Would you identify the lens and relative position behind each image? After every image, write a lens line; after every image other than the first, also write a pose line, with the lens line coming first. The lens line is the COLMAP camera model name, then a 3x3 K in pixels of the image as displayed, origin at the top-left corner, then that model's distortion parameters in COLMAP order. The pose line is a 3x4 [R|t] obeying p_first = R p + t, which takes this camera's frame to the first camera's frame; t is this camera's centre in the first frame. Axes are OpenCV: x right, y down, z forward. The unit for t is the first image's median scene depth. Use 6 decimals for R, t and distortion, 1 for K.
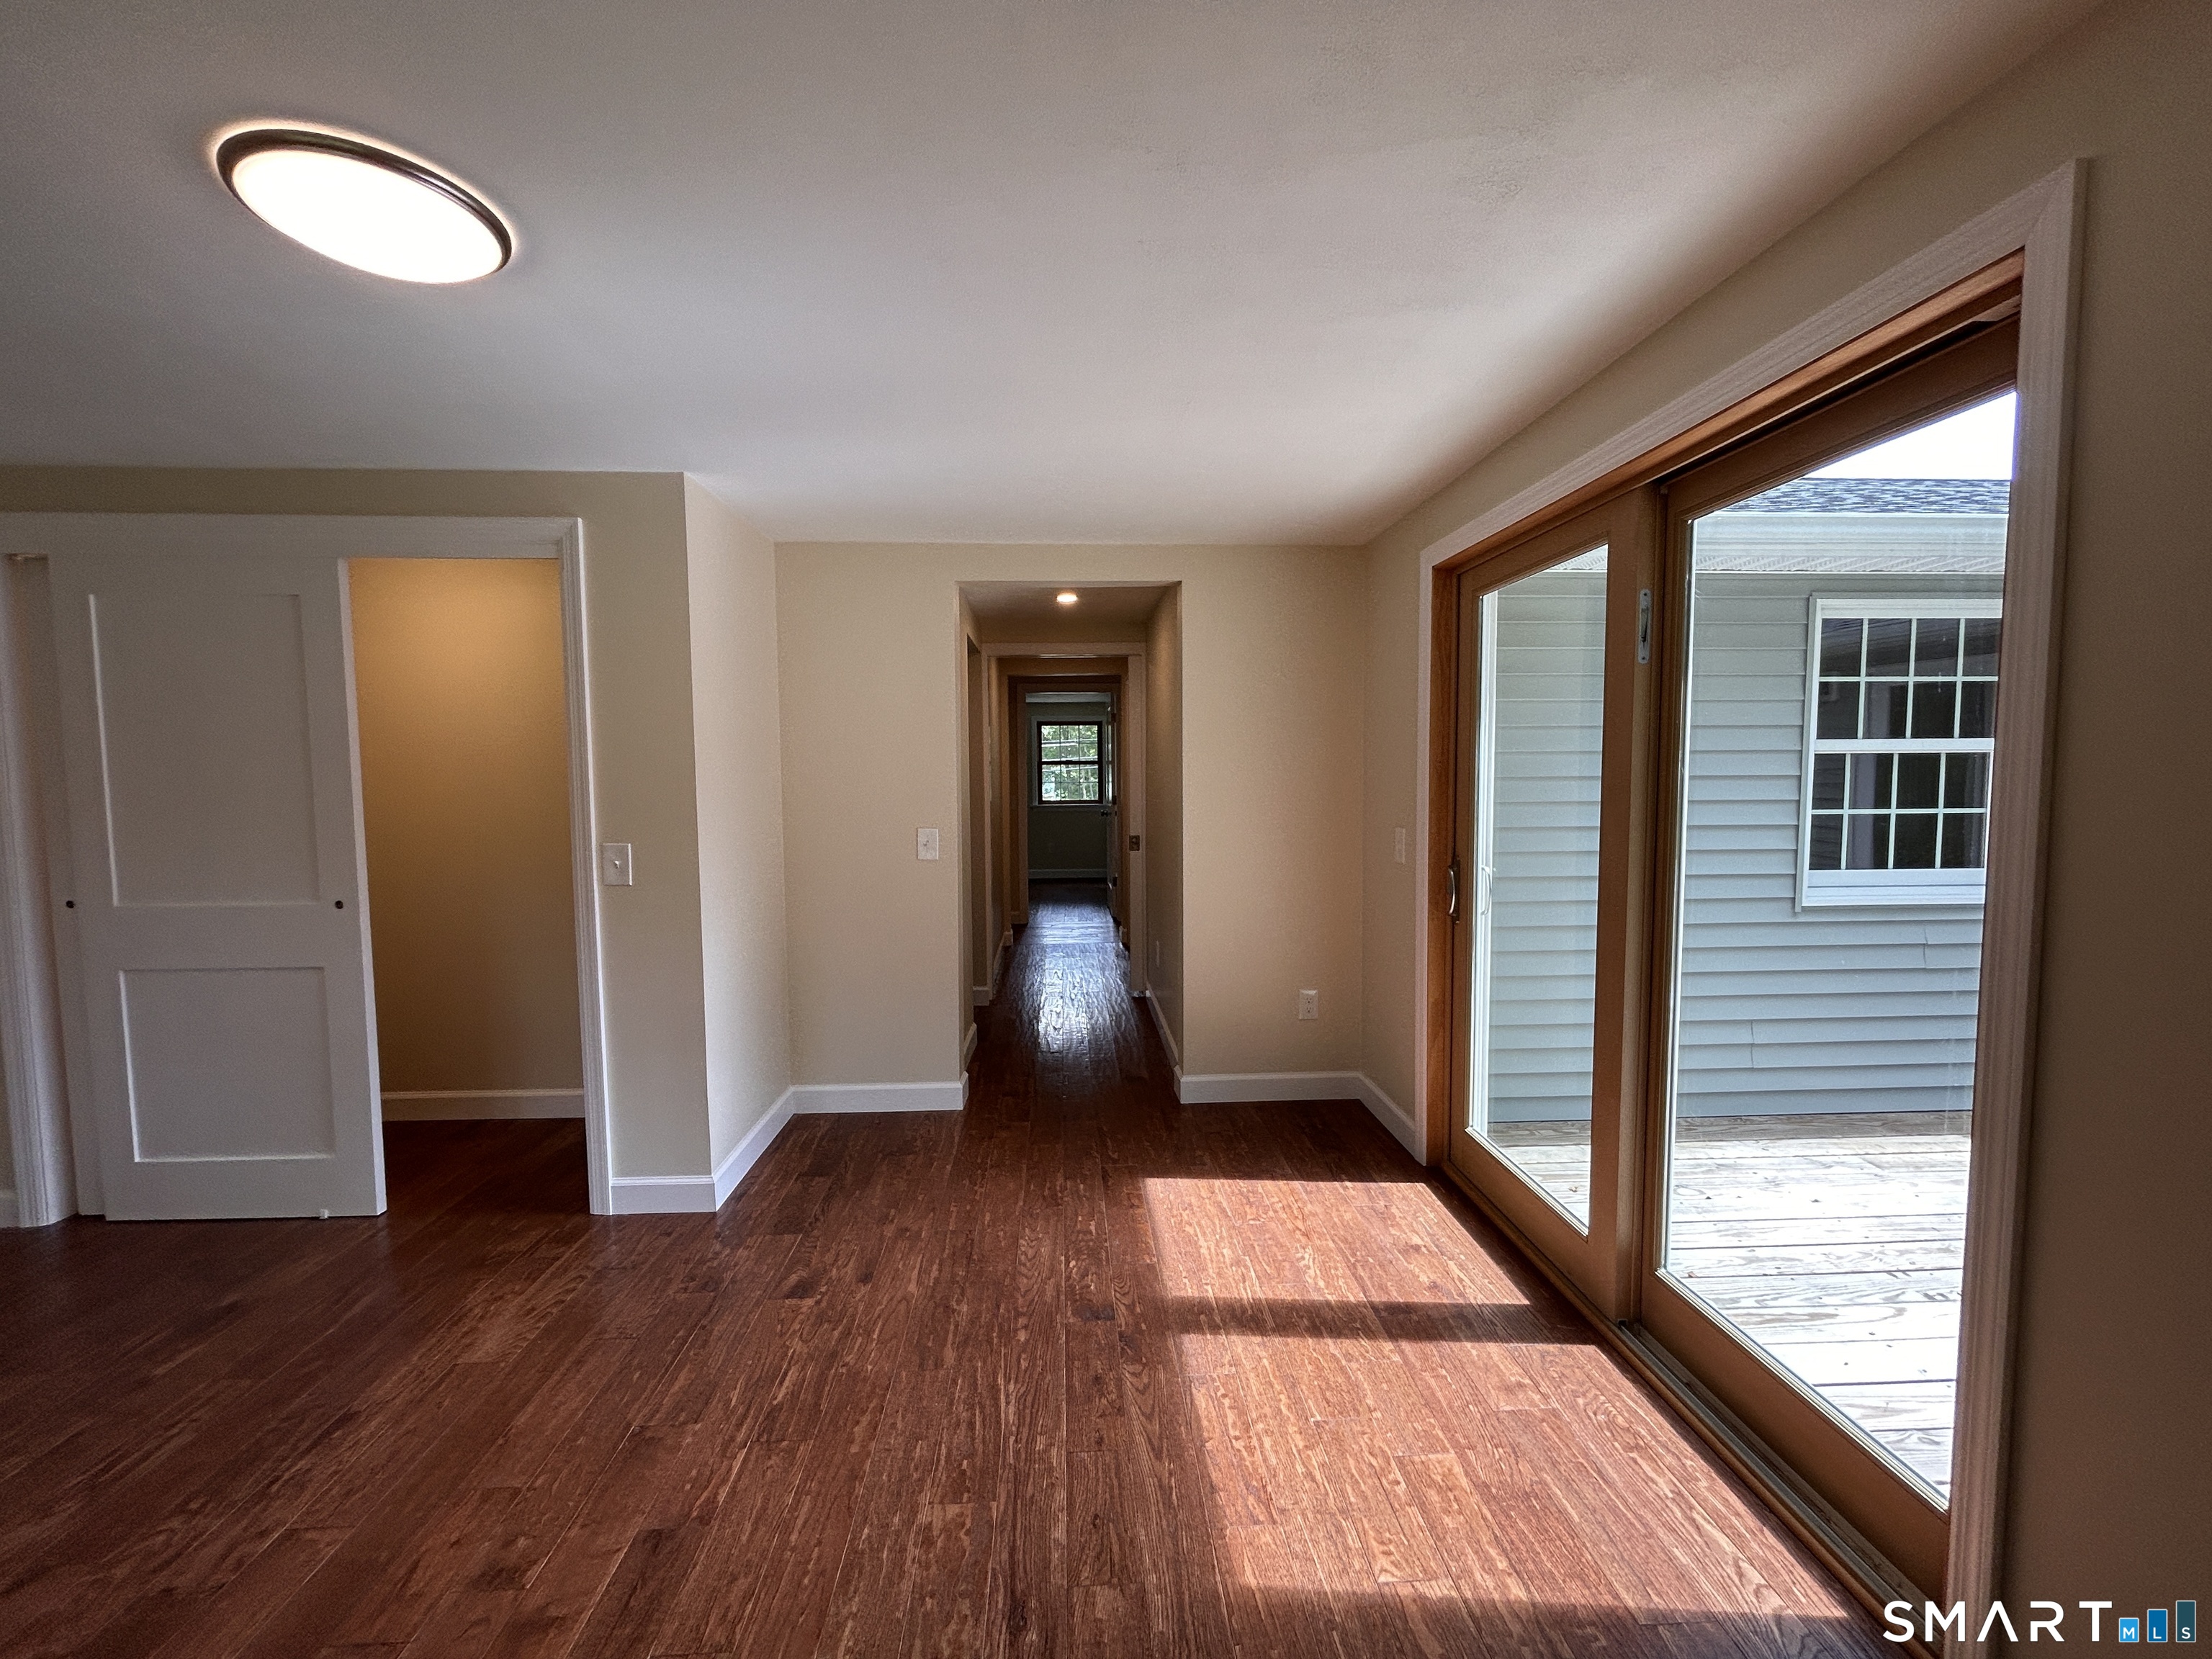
lens RADIAL K [[896.4, 0, 1095.1], [0, 896.4, 828.1], [0, 0, 1]] dist [-0.003268, 0.002292]
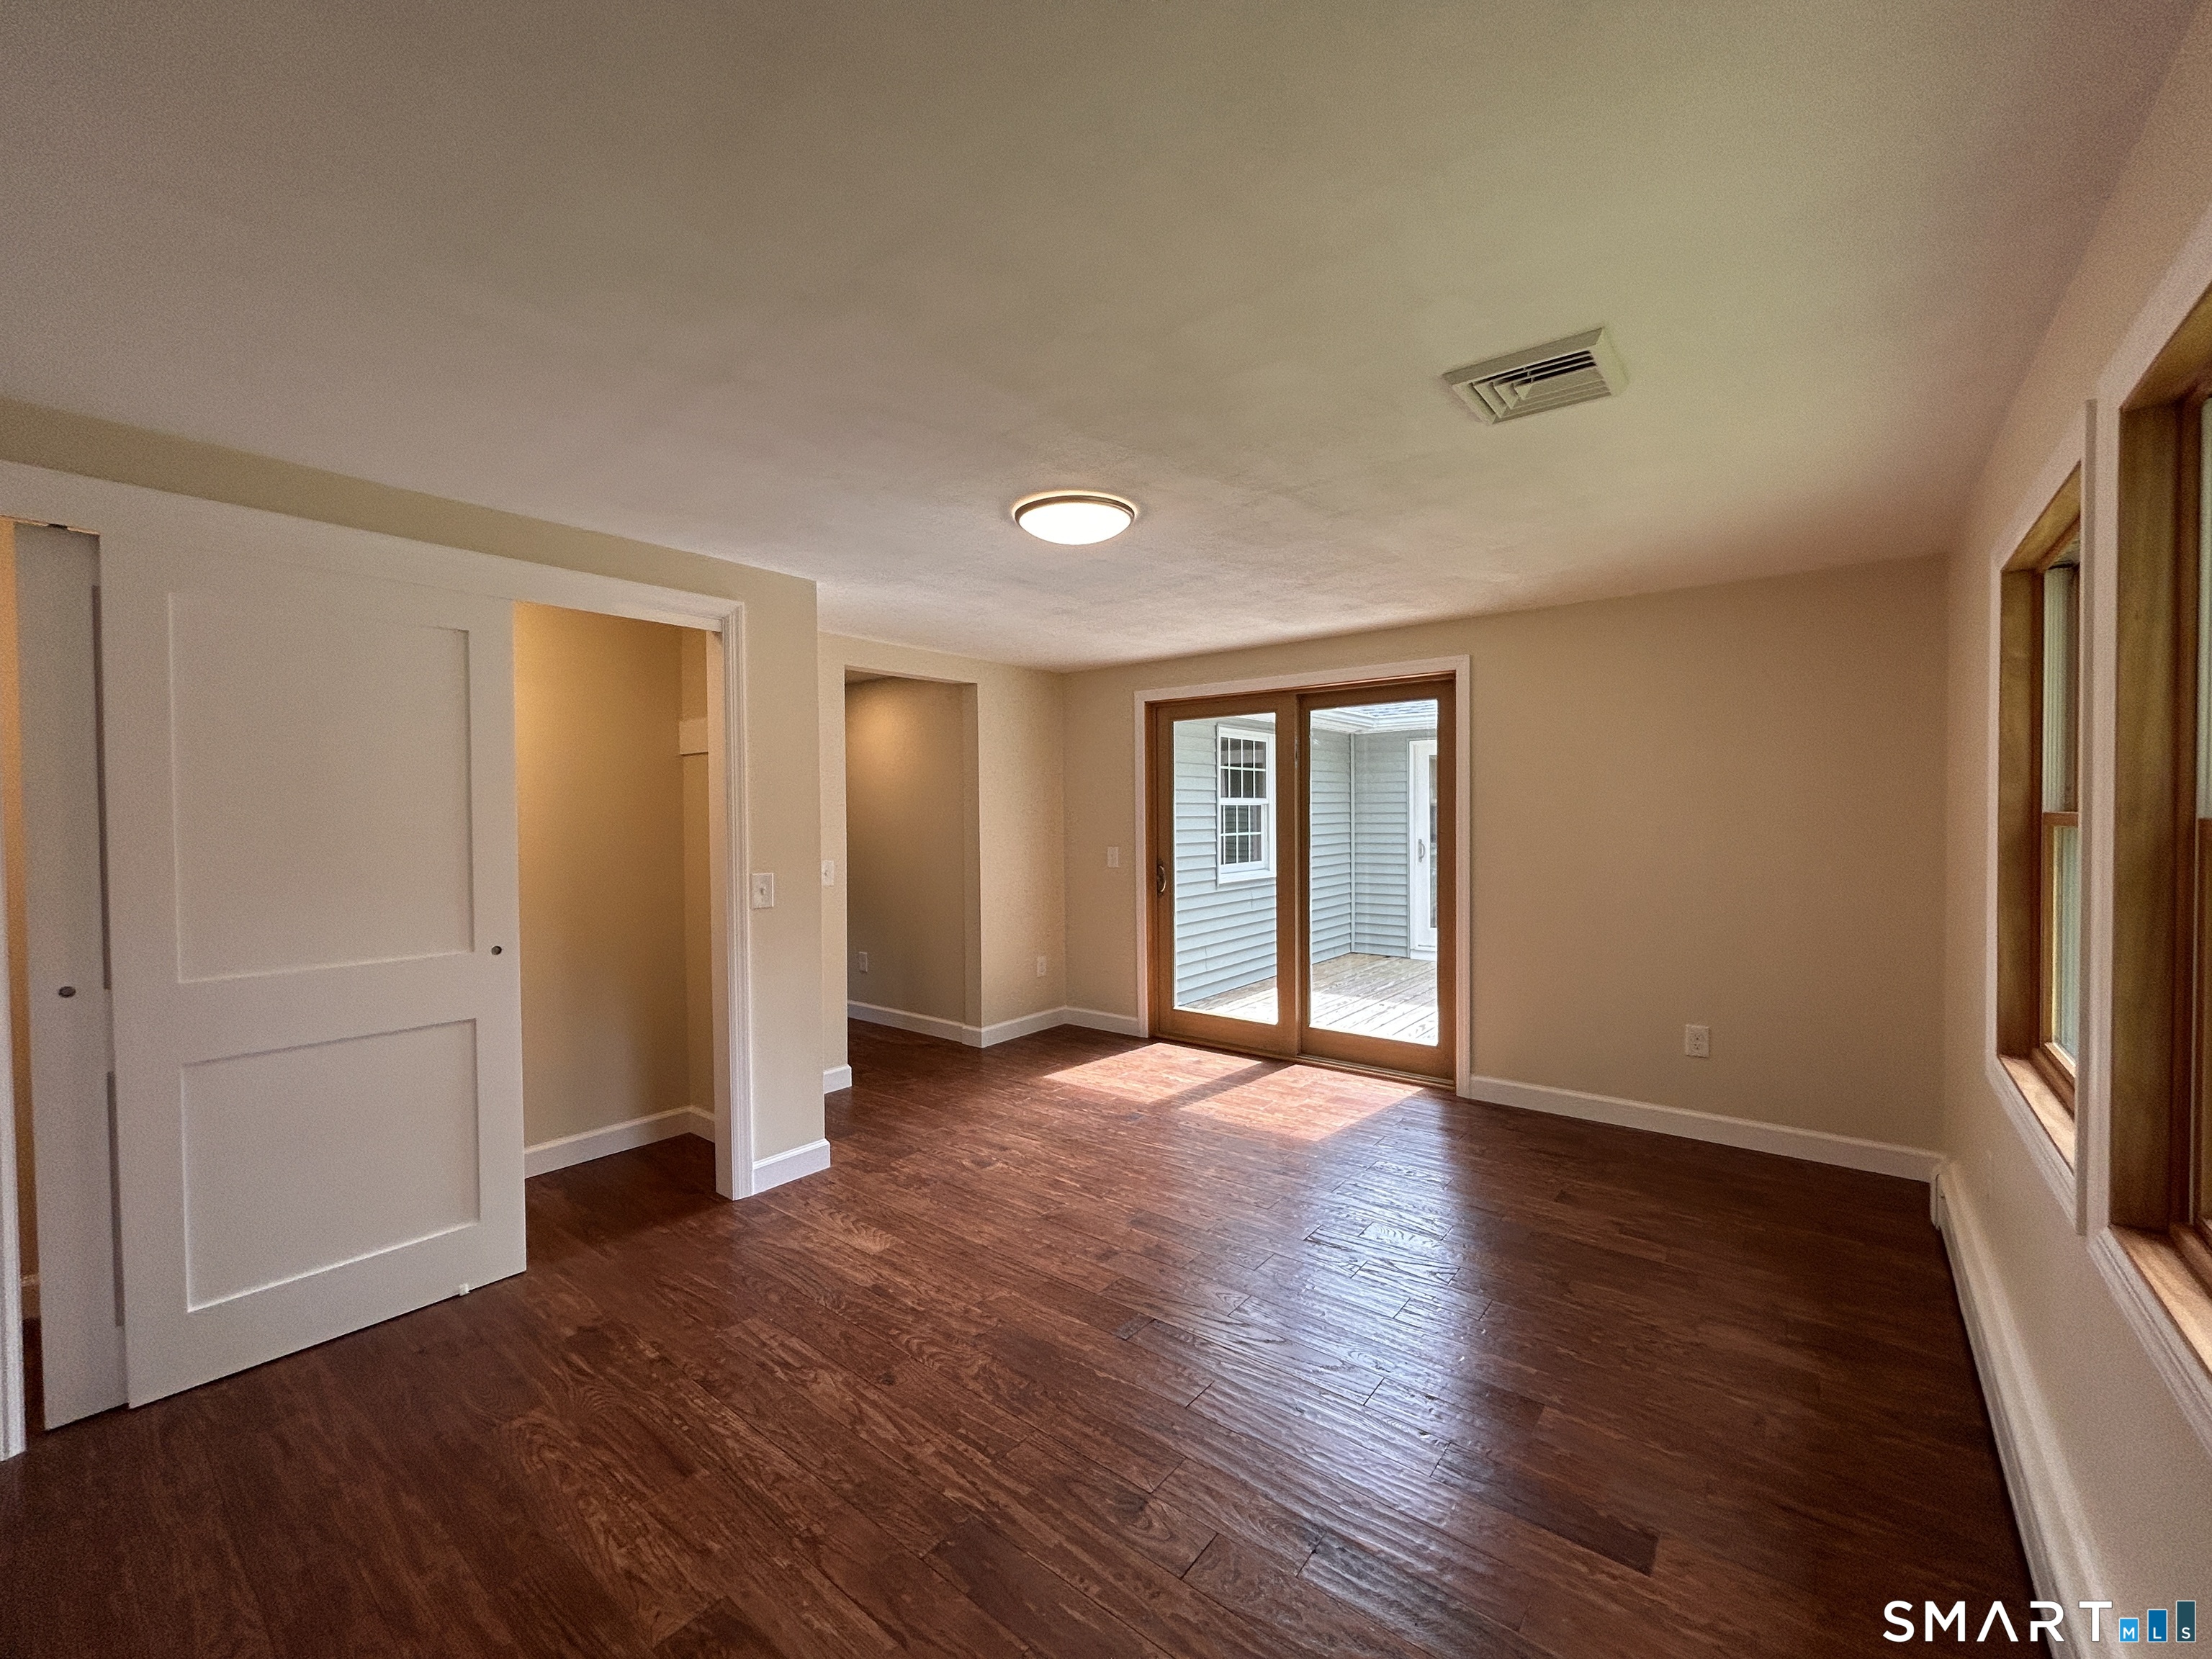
lens RADIAL K [[896.4, 0, 1096.7], [0, 896.4, 827.9], [0, 0, 1]] dist [-0.003268, 0.002292]
pose [[0.665278, -0.011639, 0.746505, -1.198240], [0.049837, 0.998341, -0.028849, 0.014181], [-0.744931, 0.056396, 0.664754, -0.139704]]
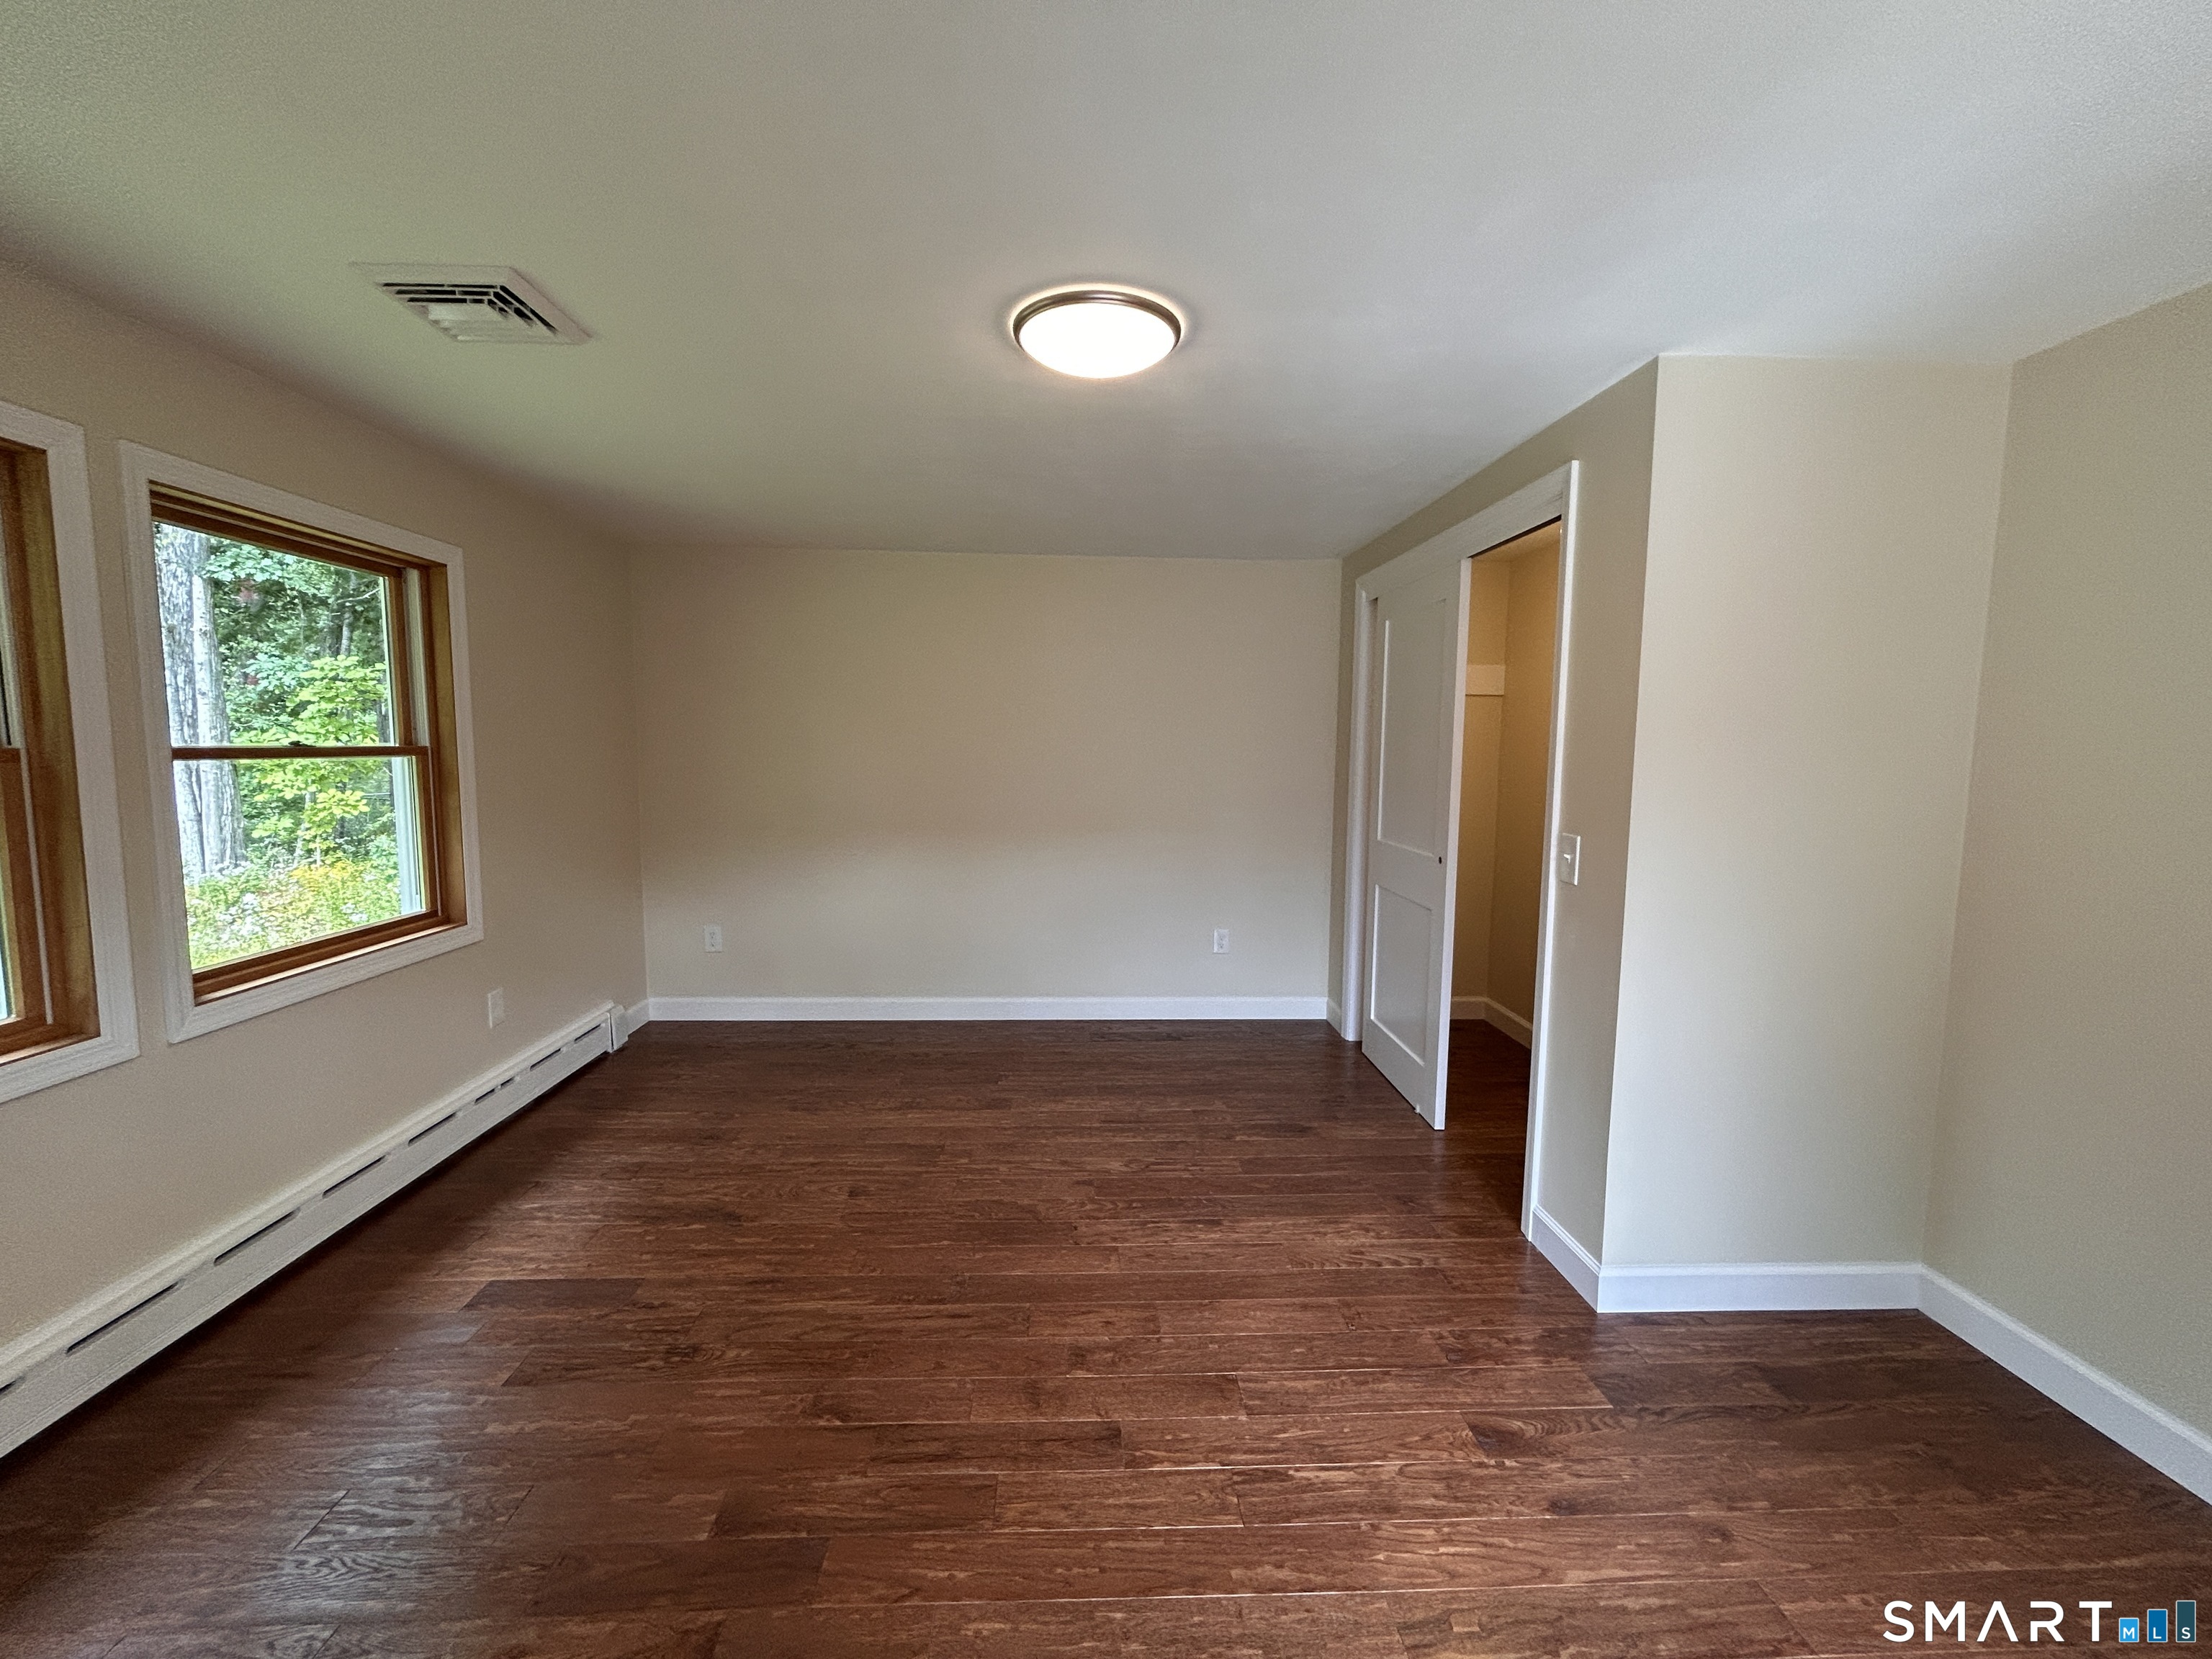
lens RADIAL K [[896.4, 0, 1110.6], [0, 896.4, 827.1], [0, 0, 1]] dist [-0.003268, 0.002292]
pose [[0.005730, 0.100775, -0.994893, 0.342361], [-0.071713, 0.992389, 0.100108, -0.047608], [0.997409, 0.070773, 0.012913, 0.579485]]
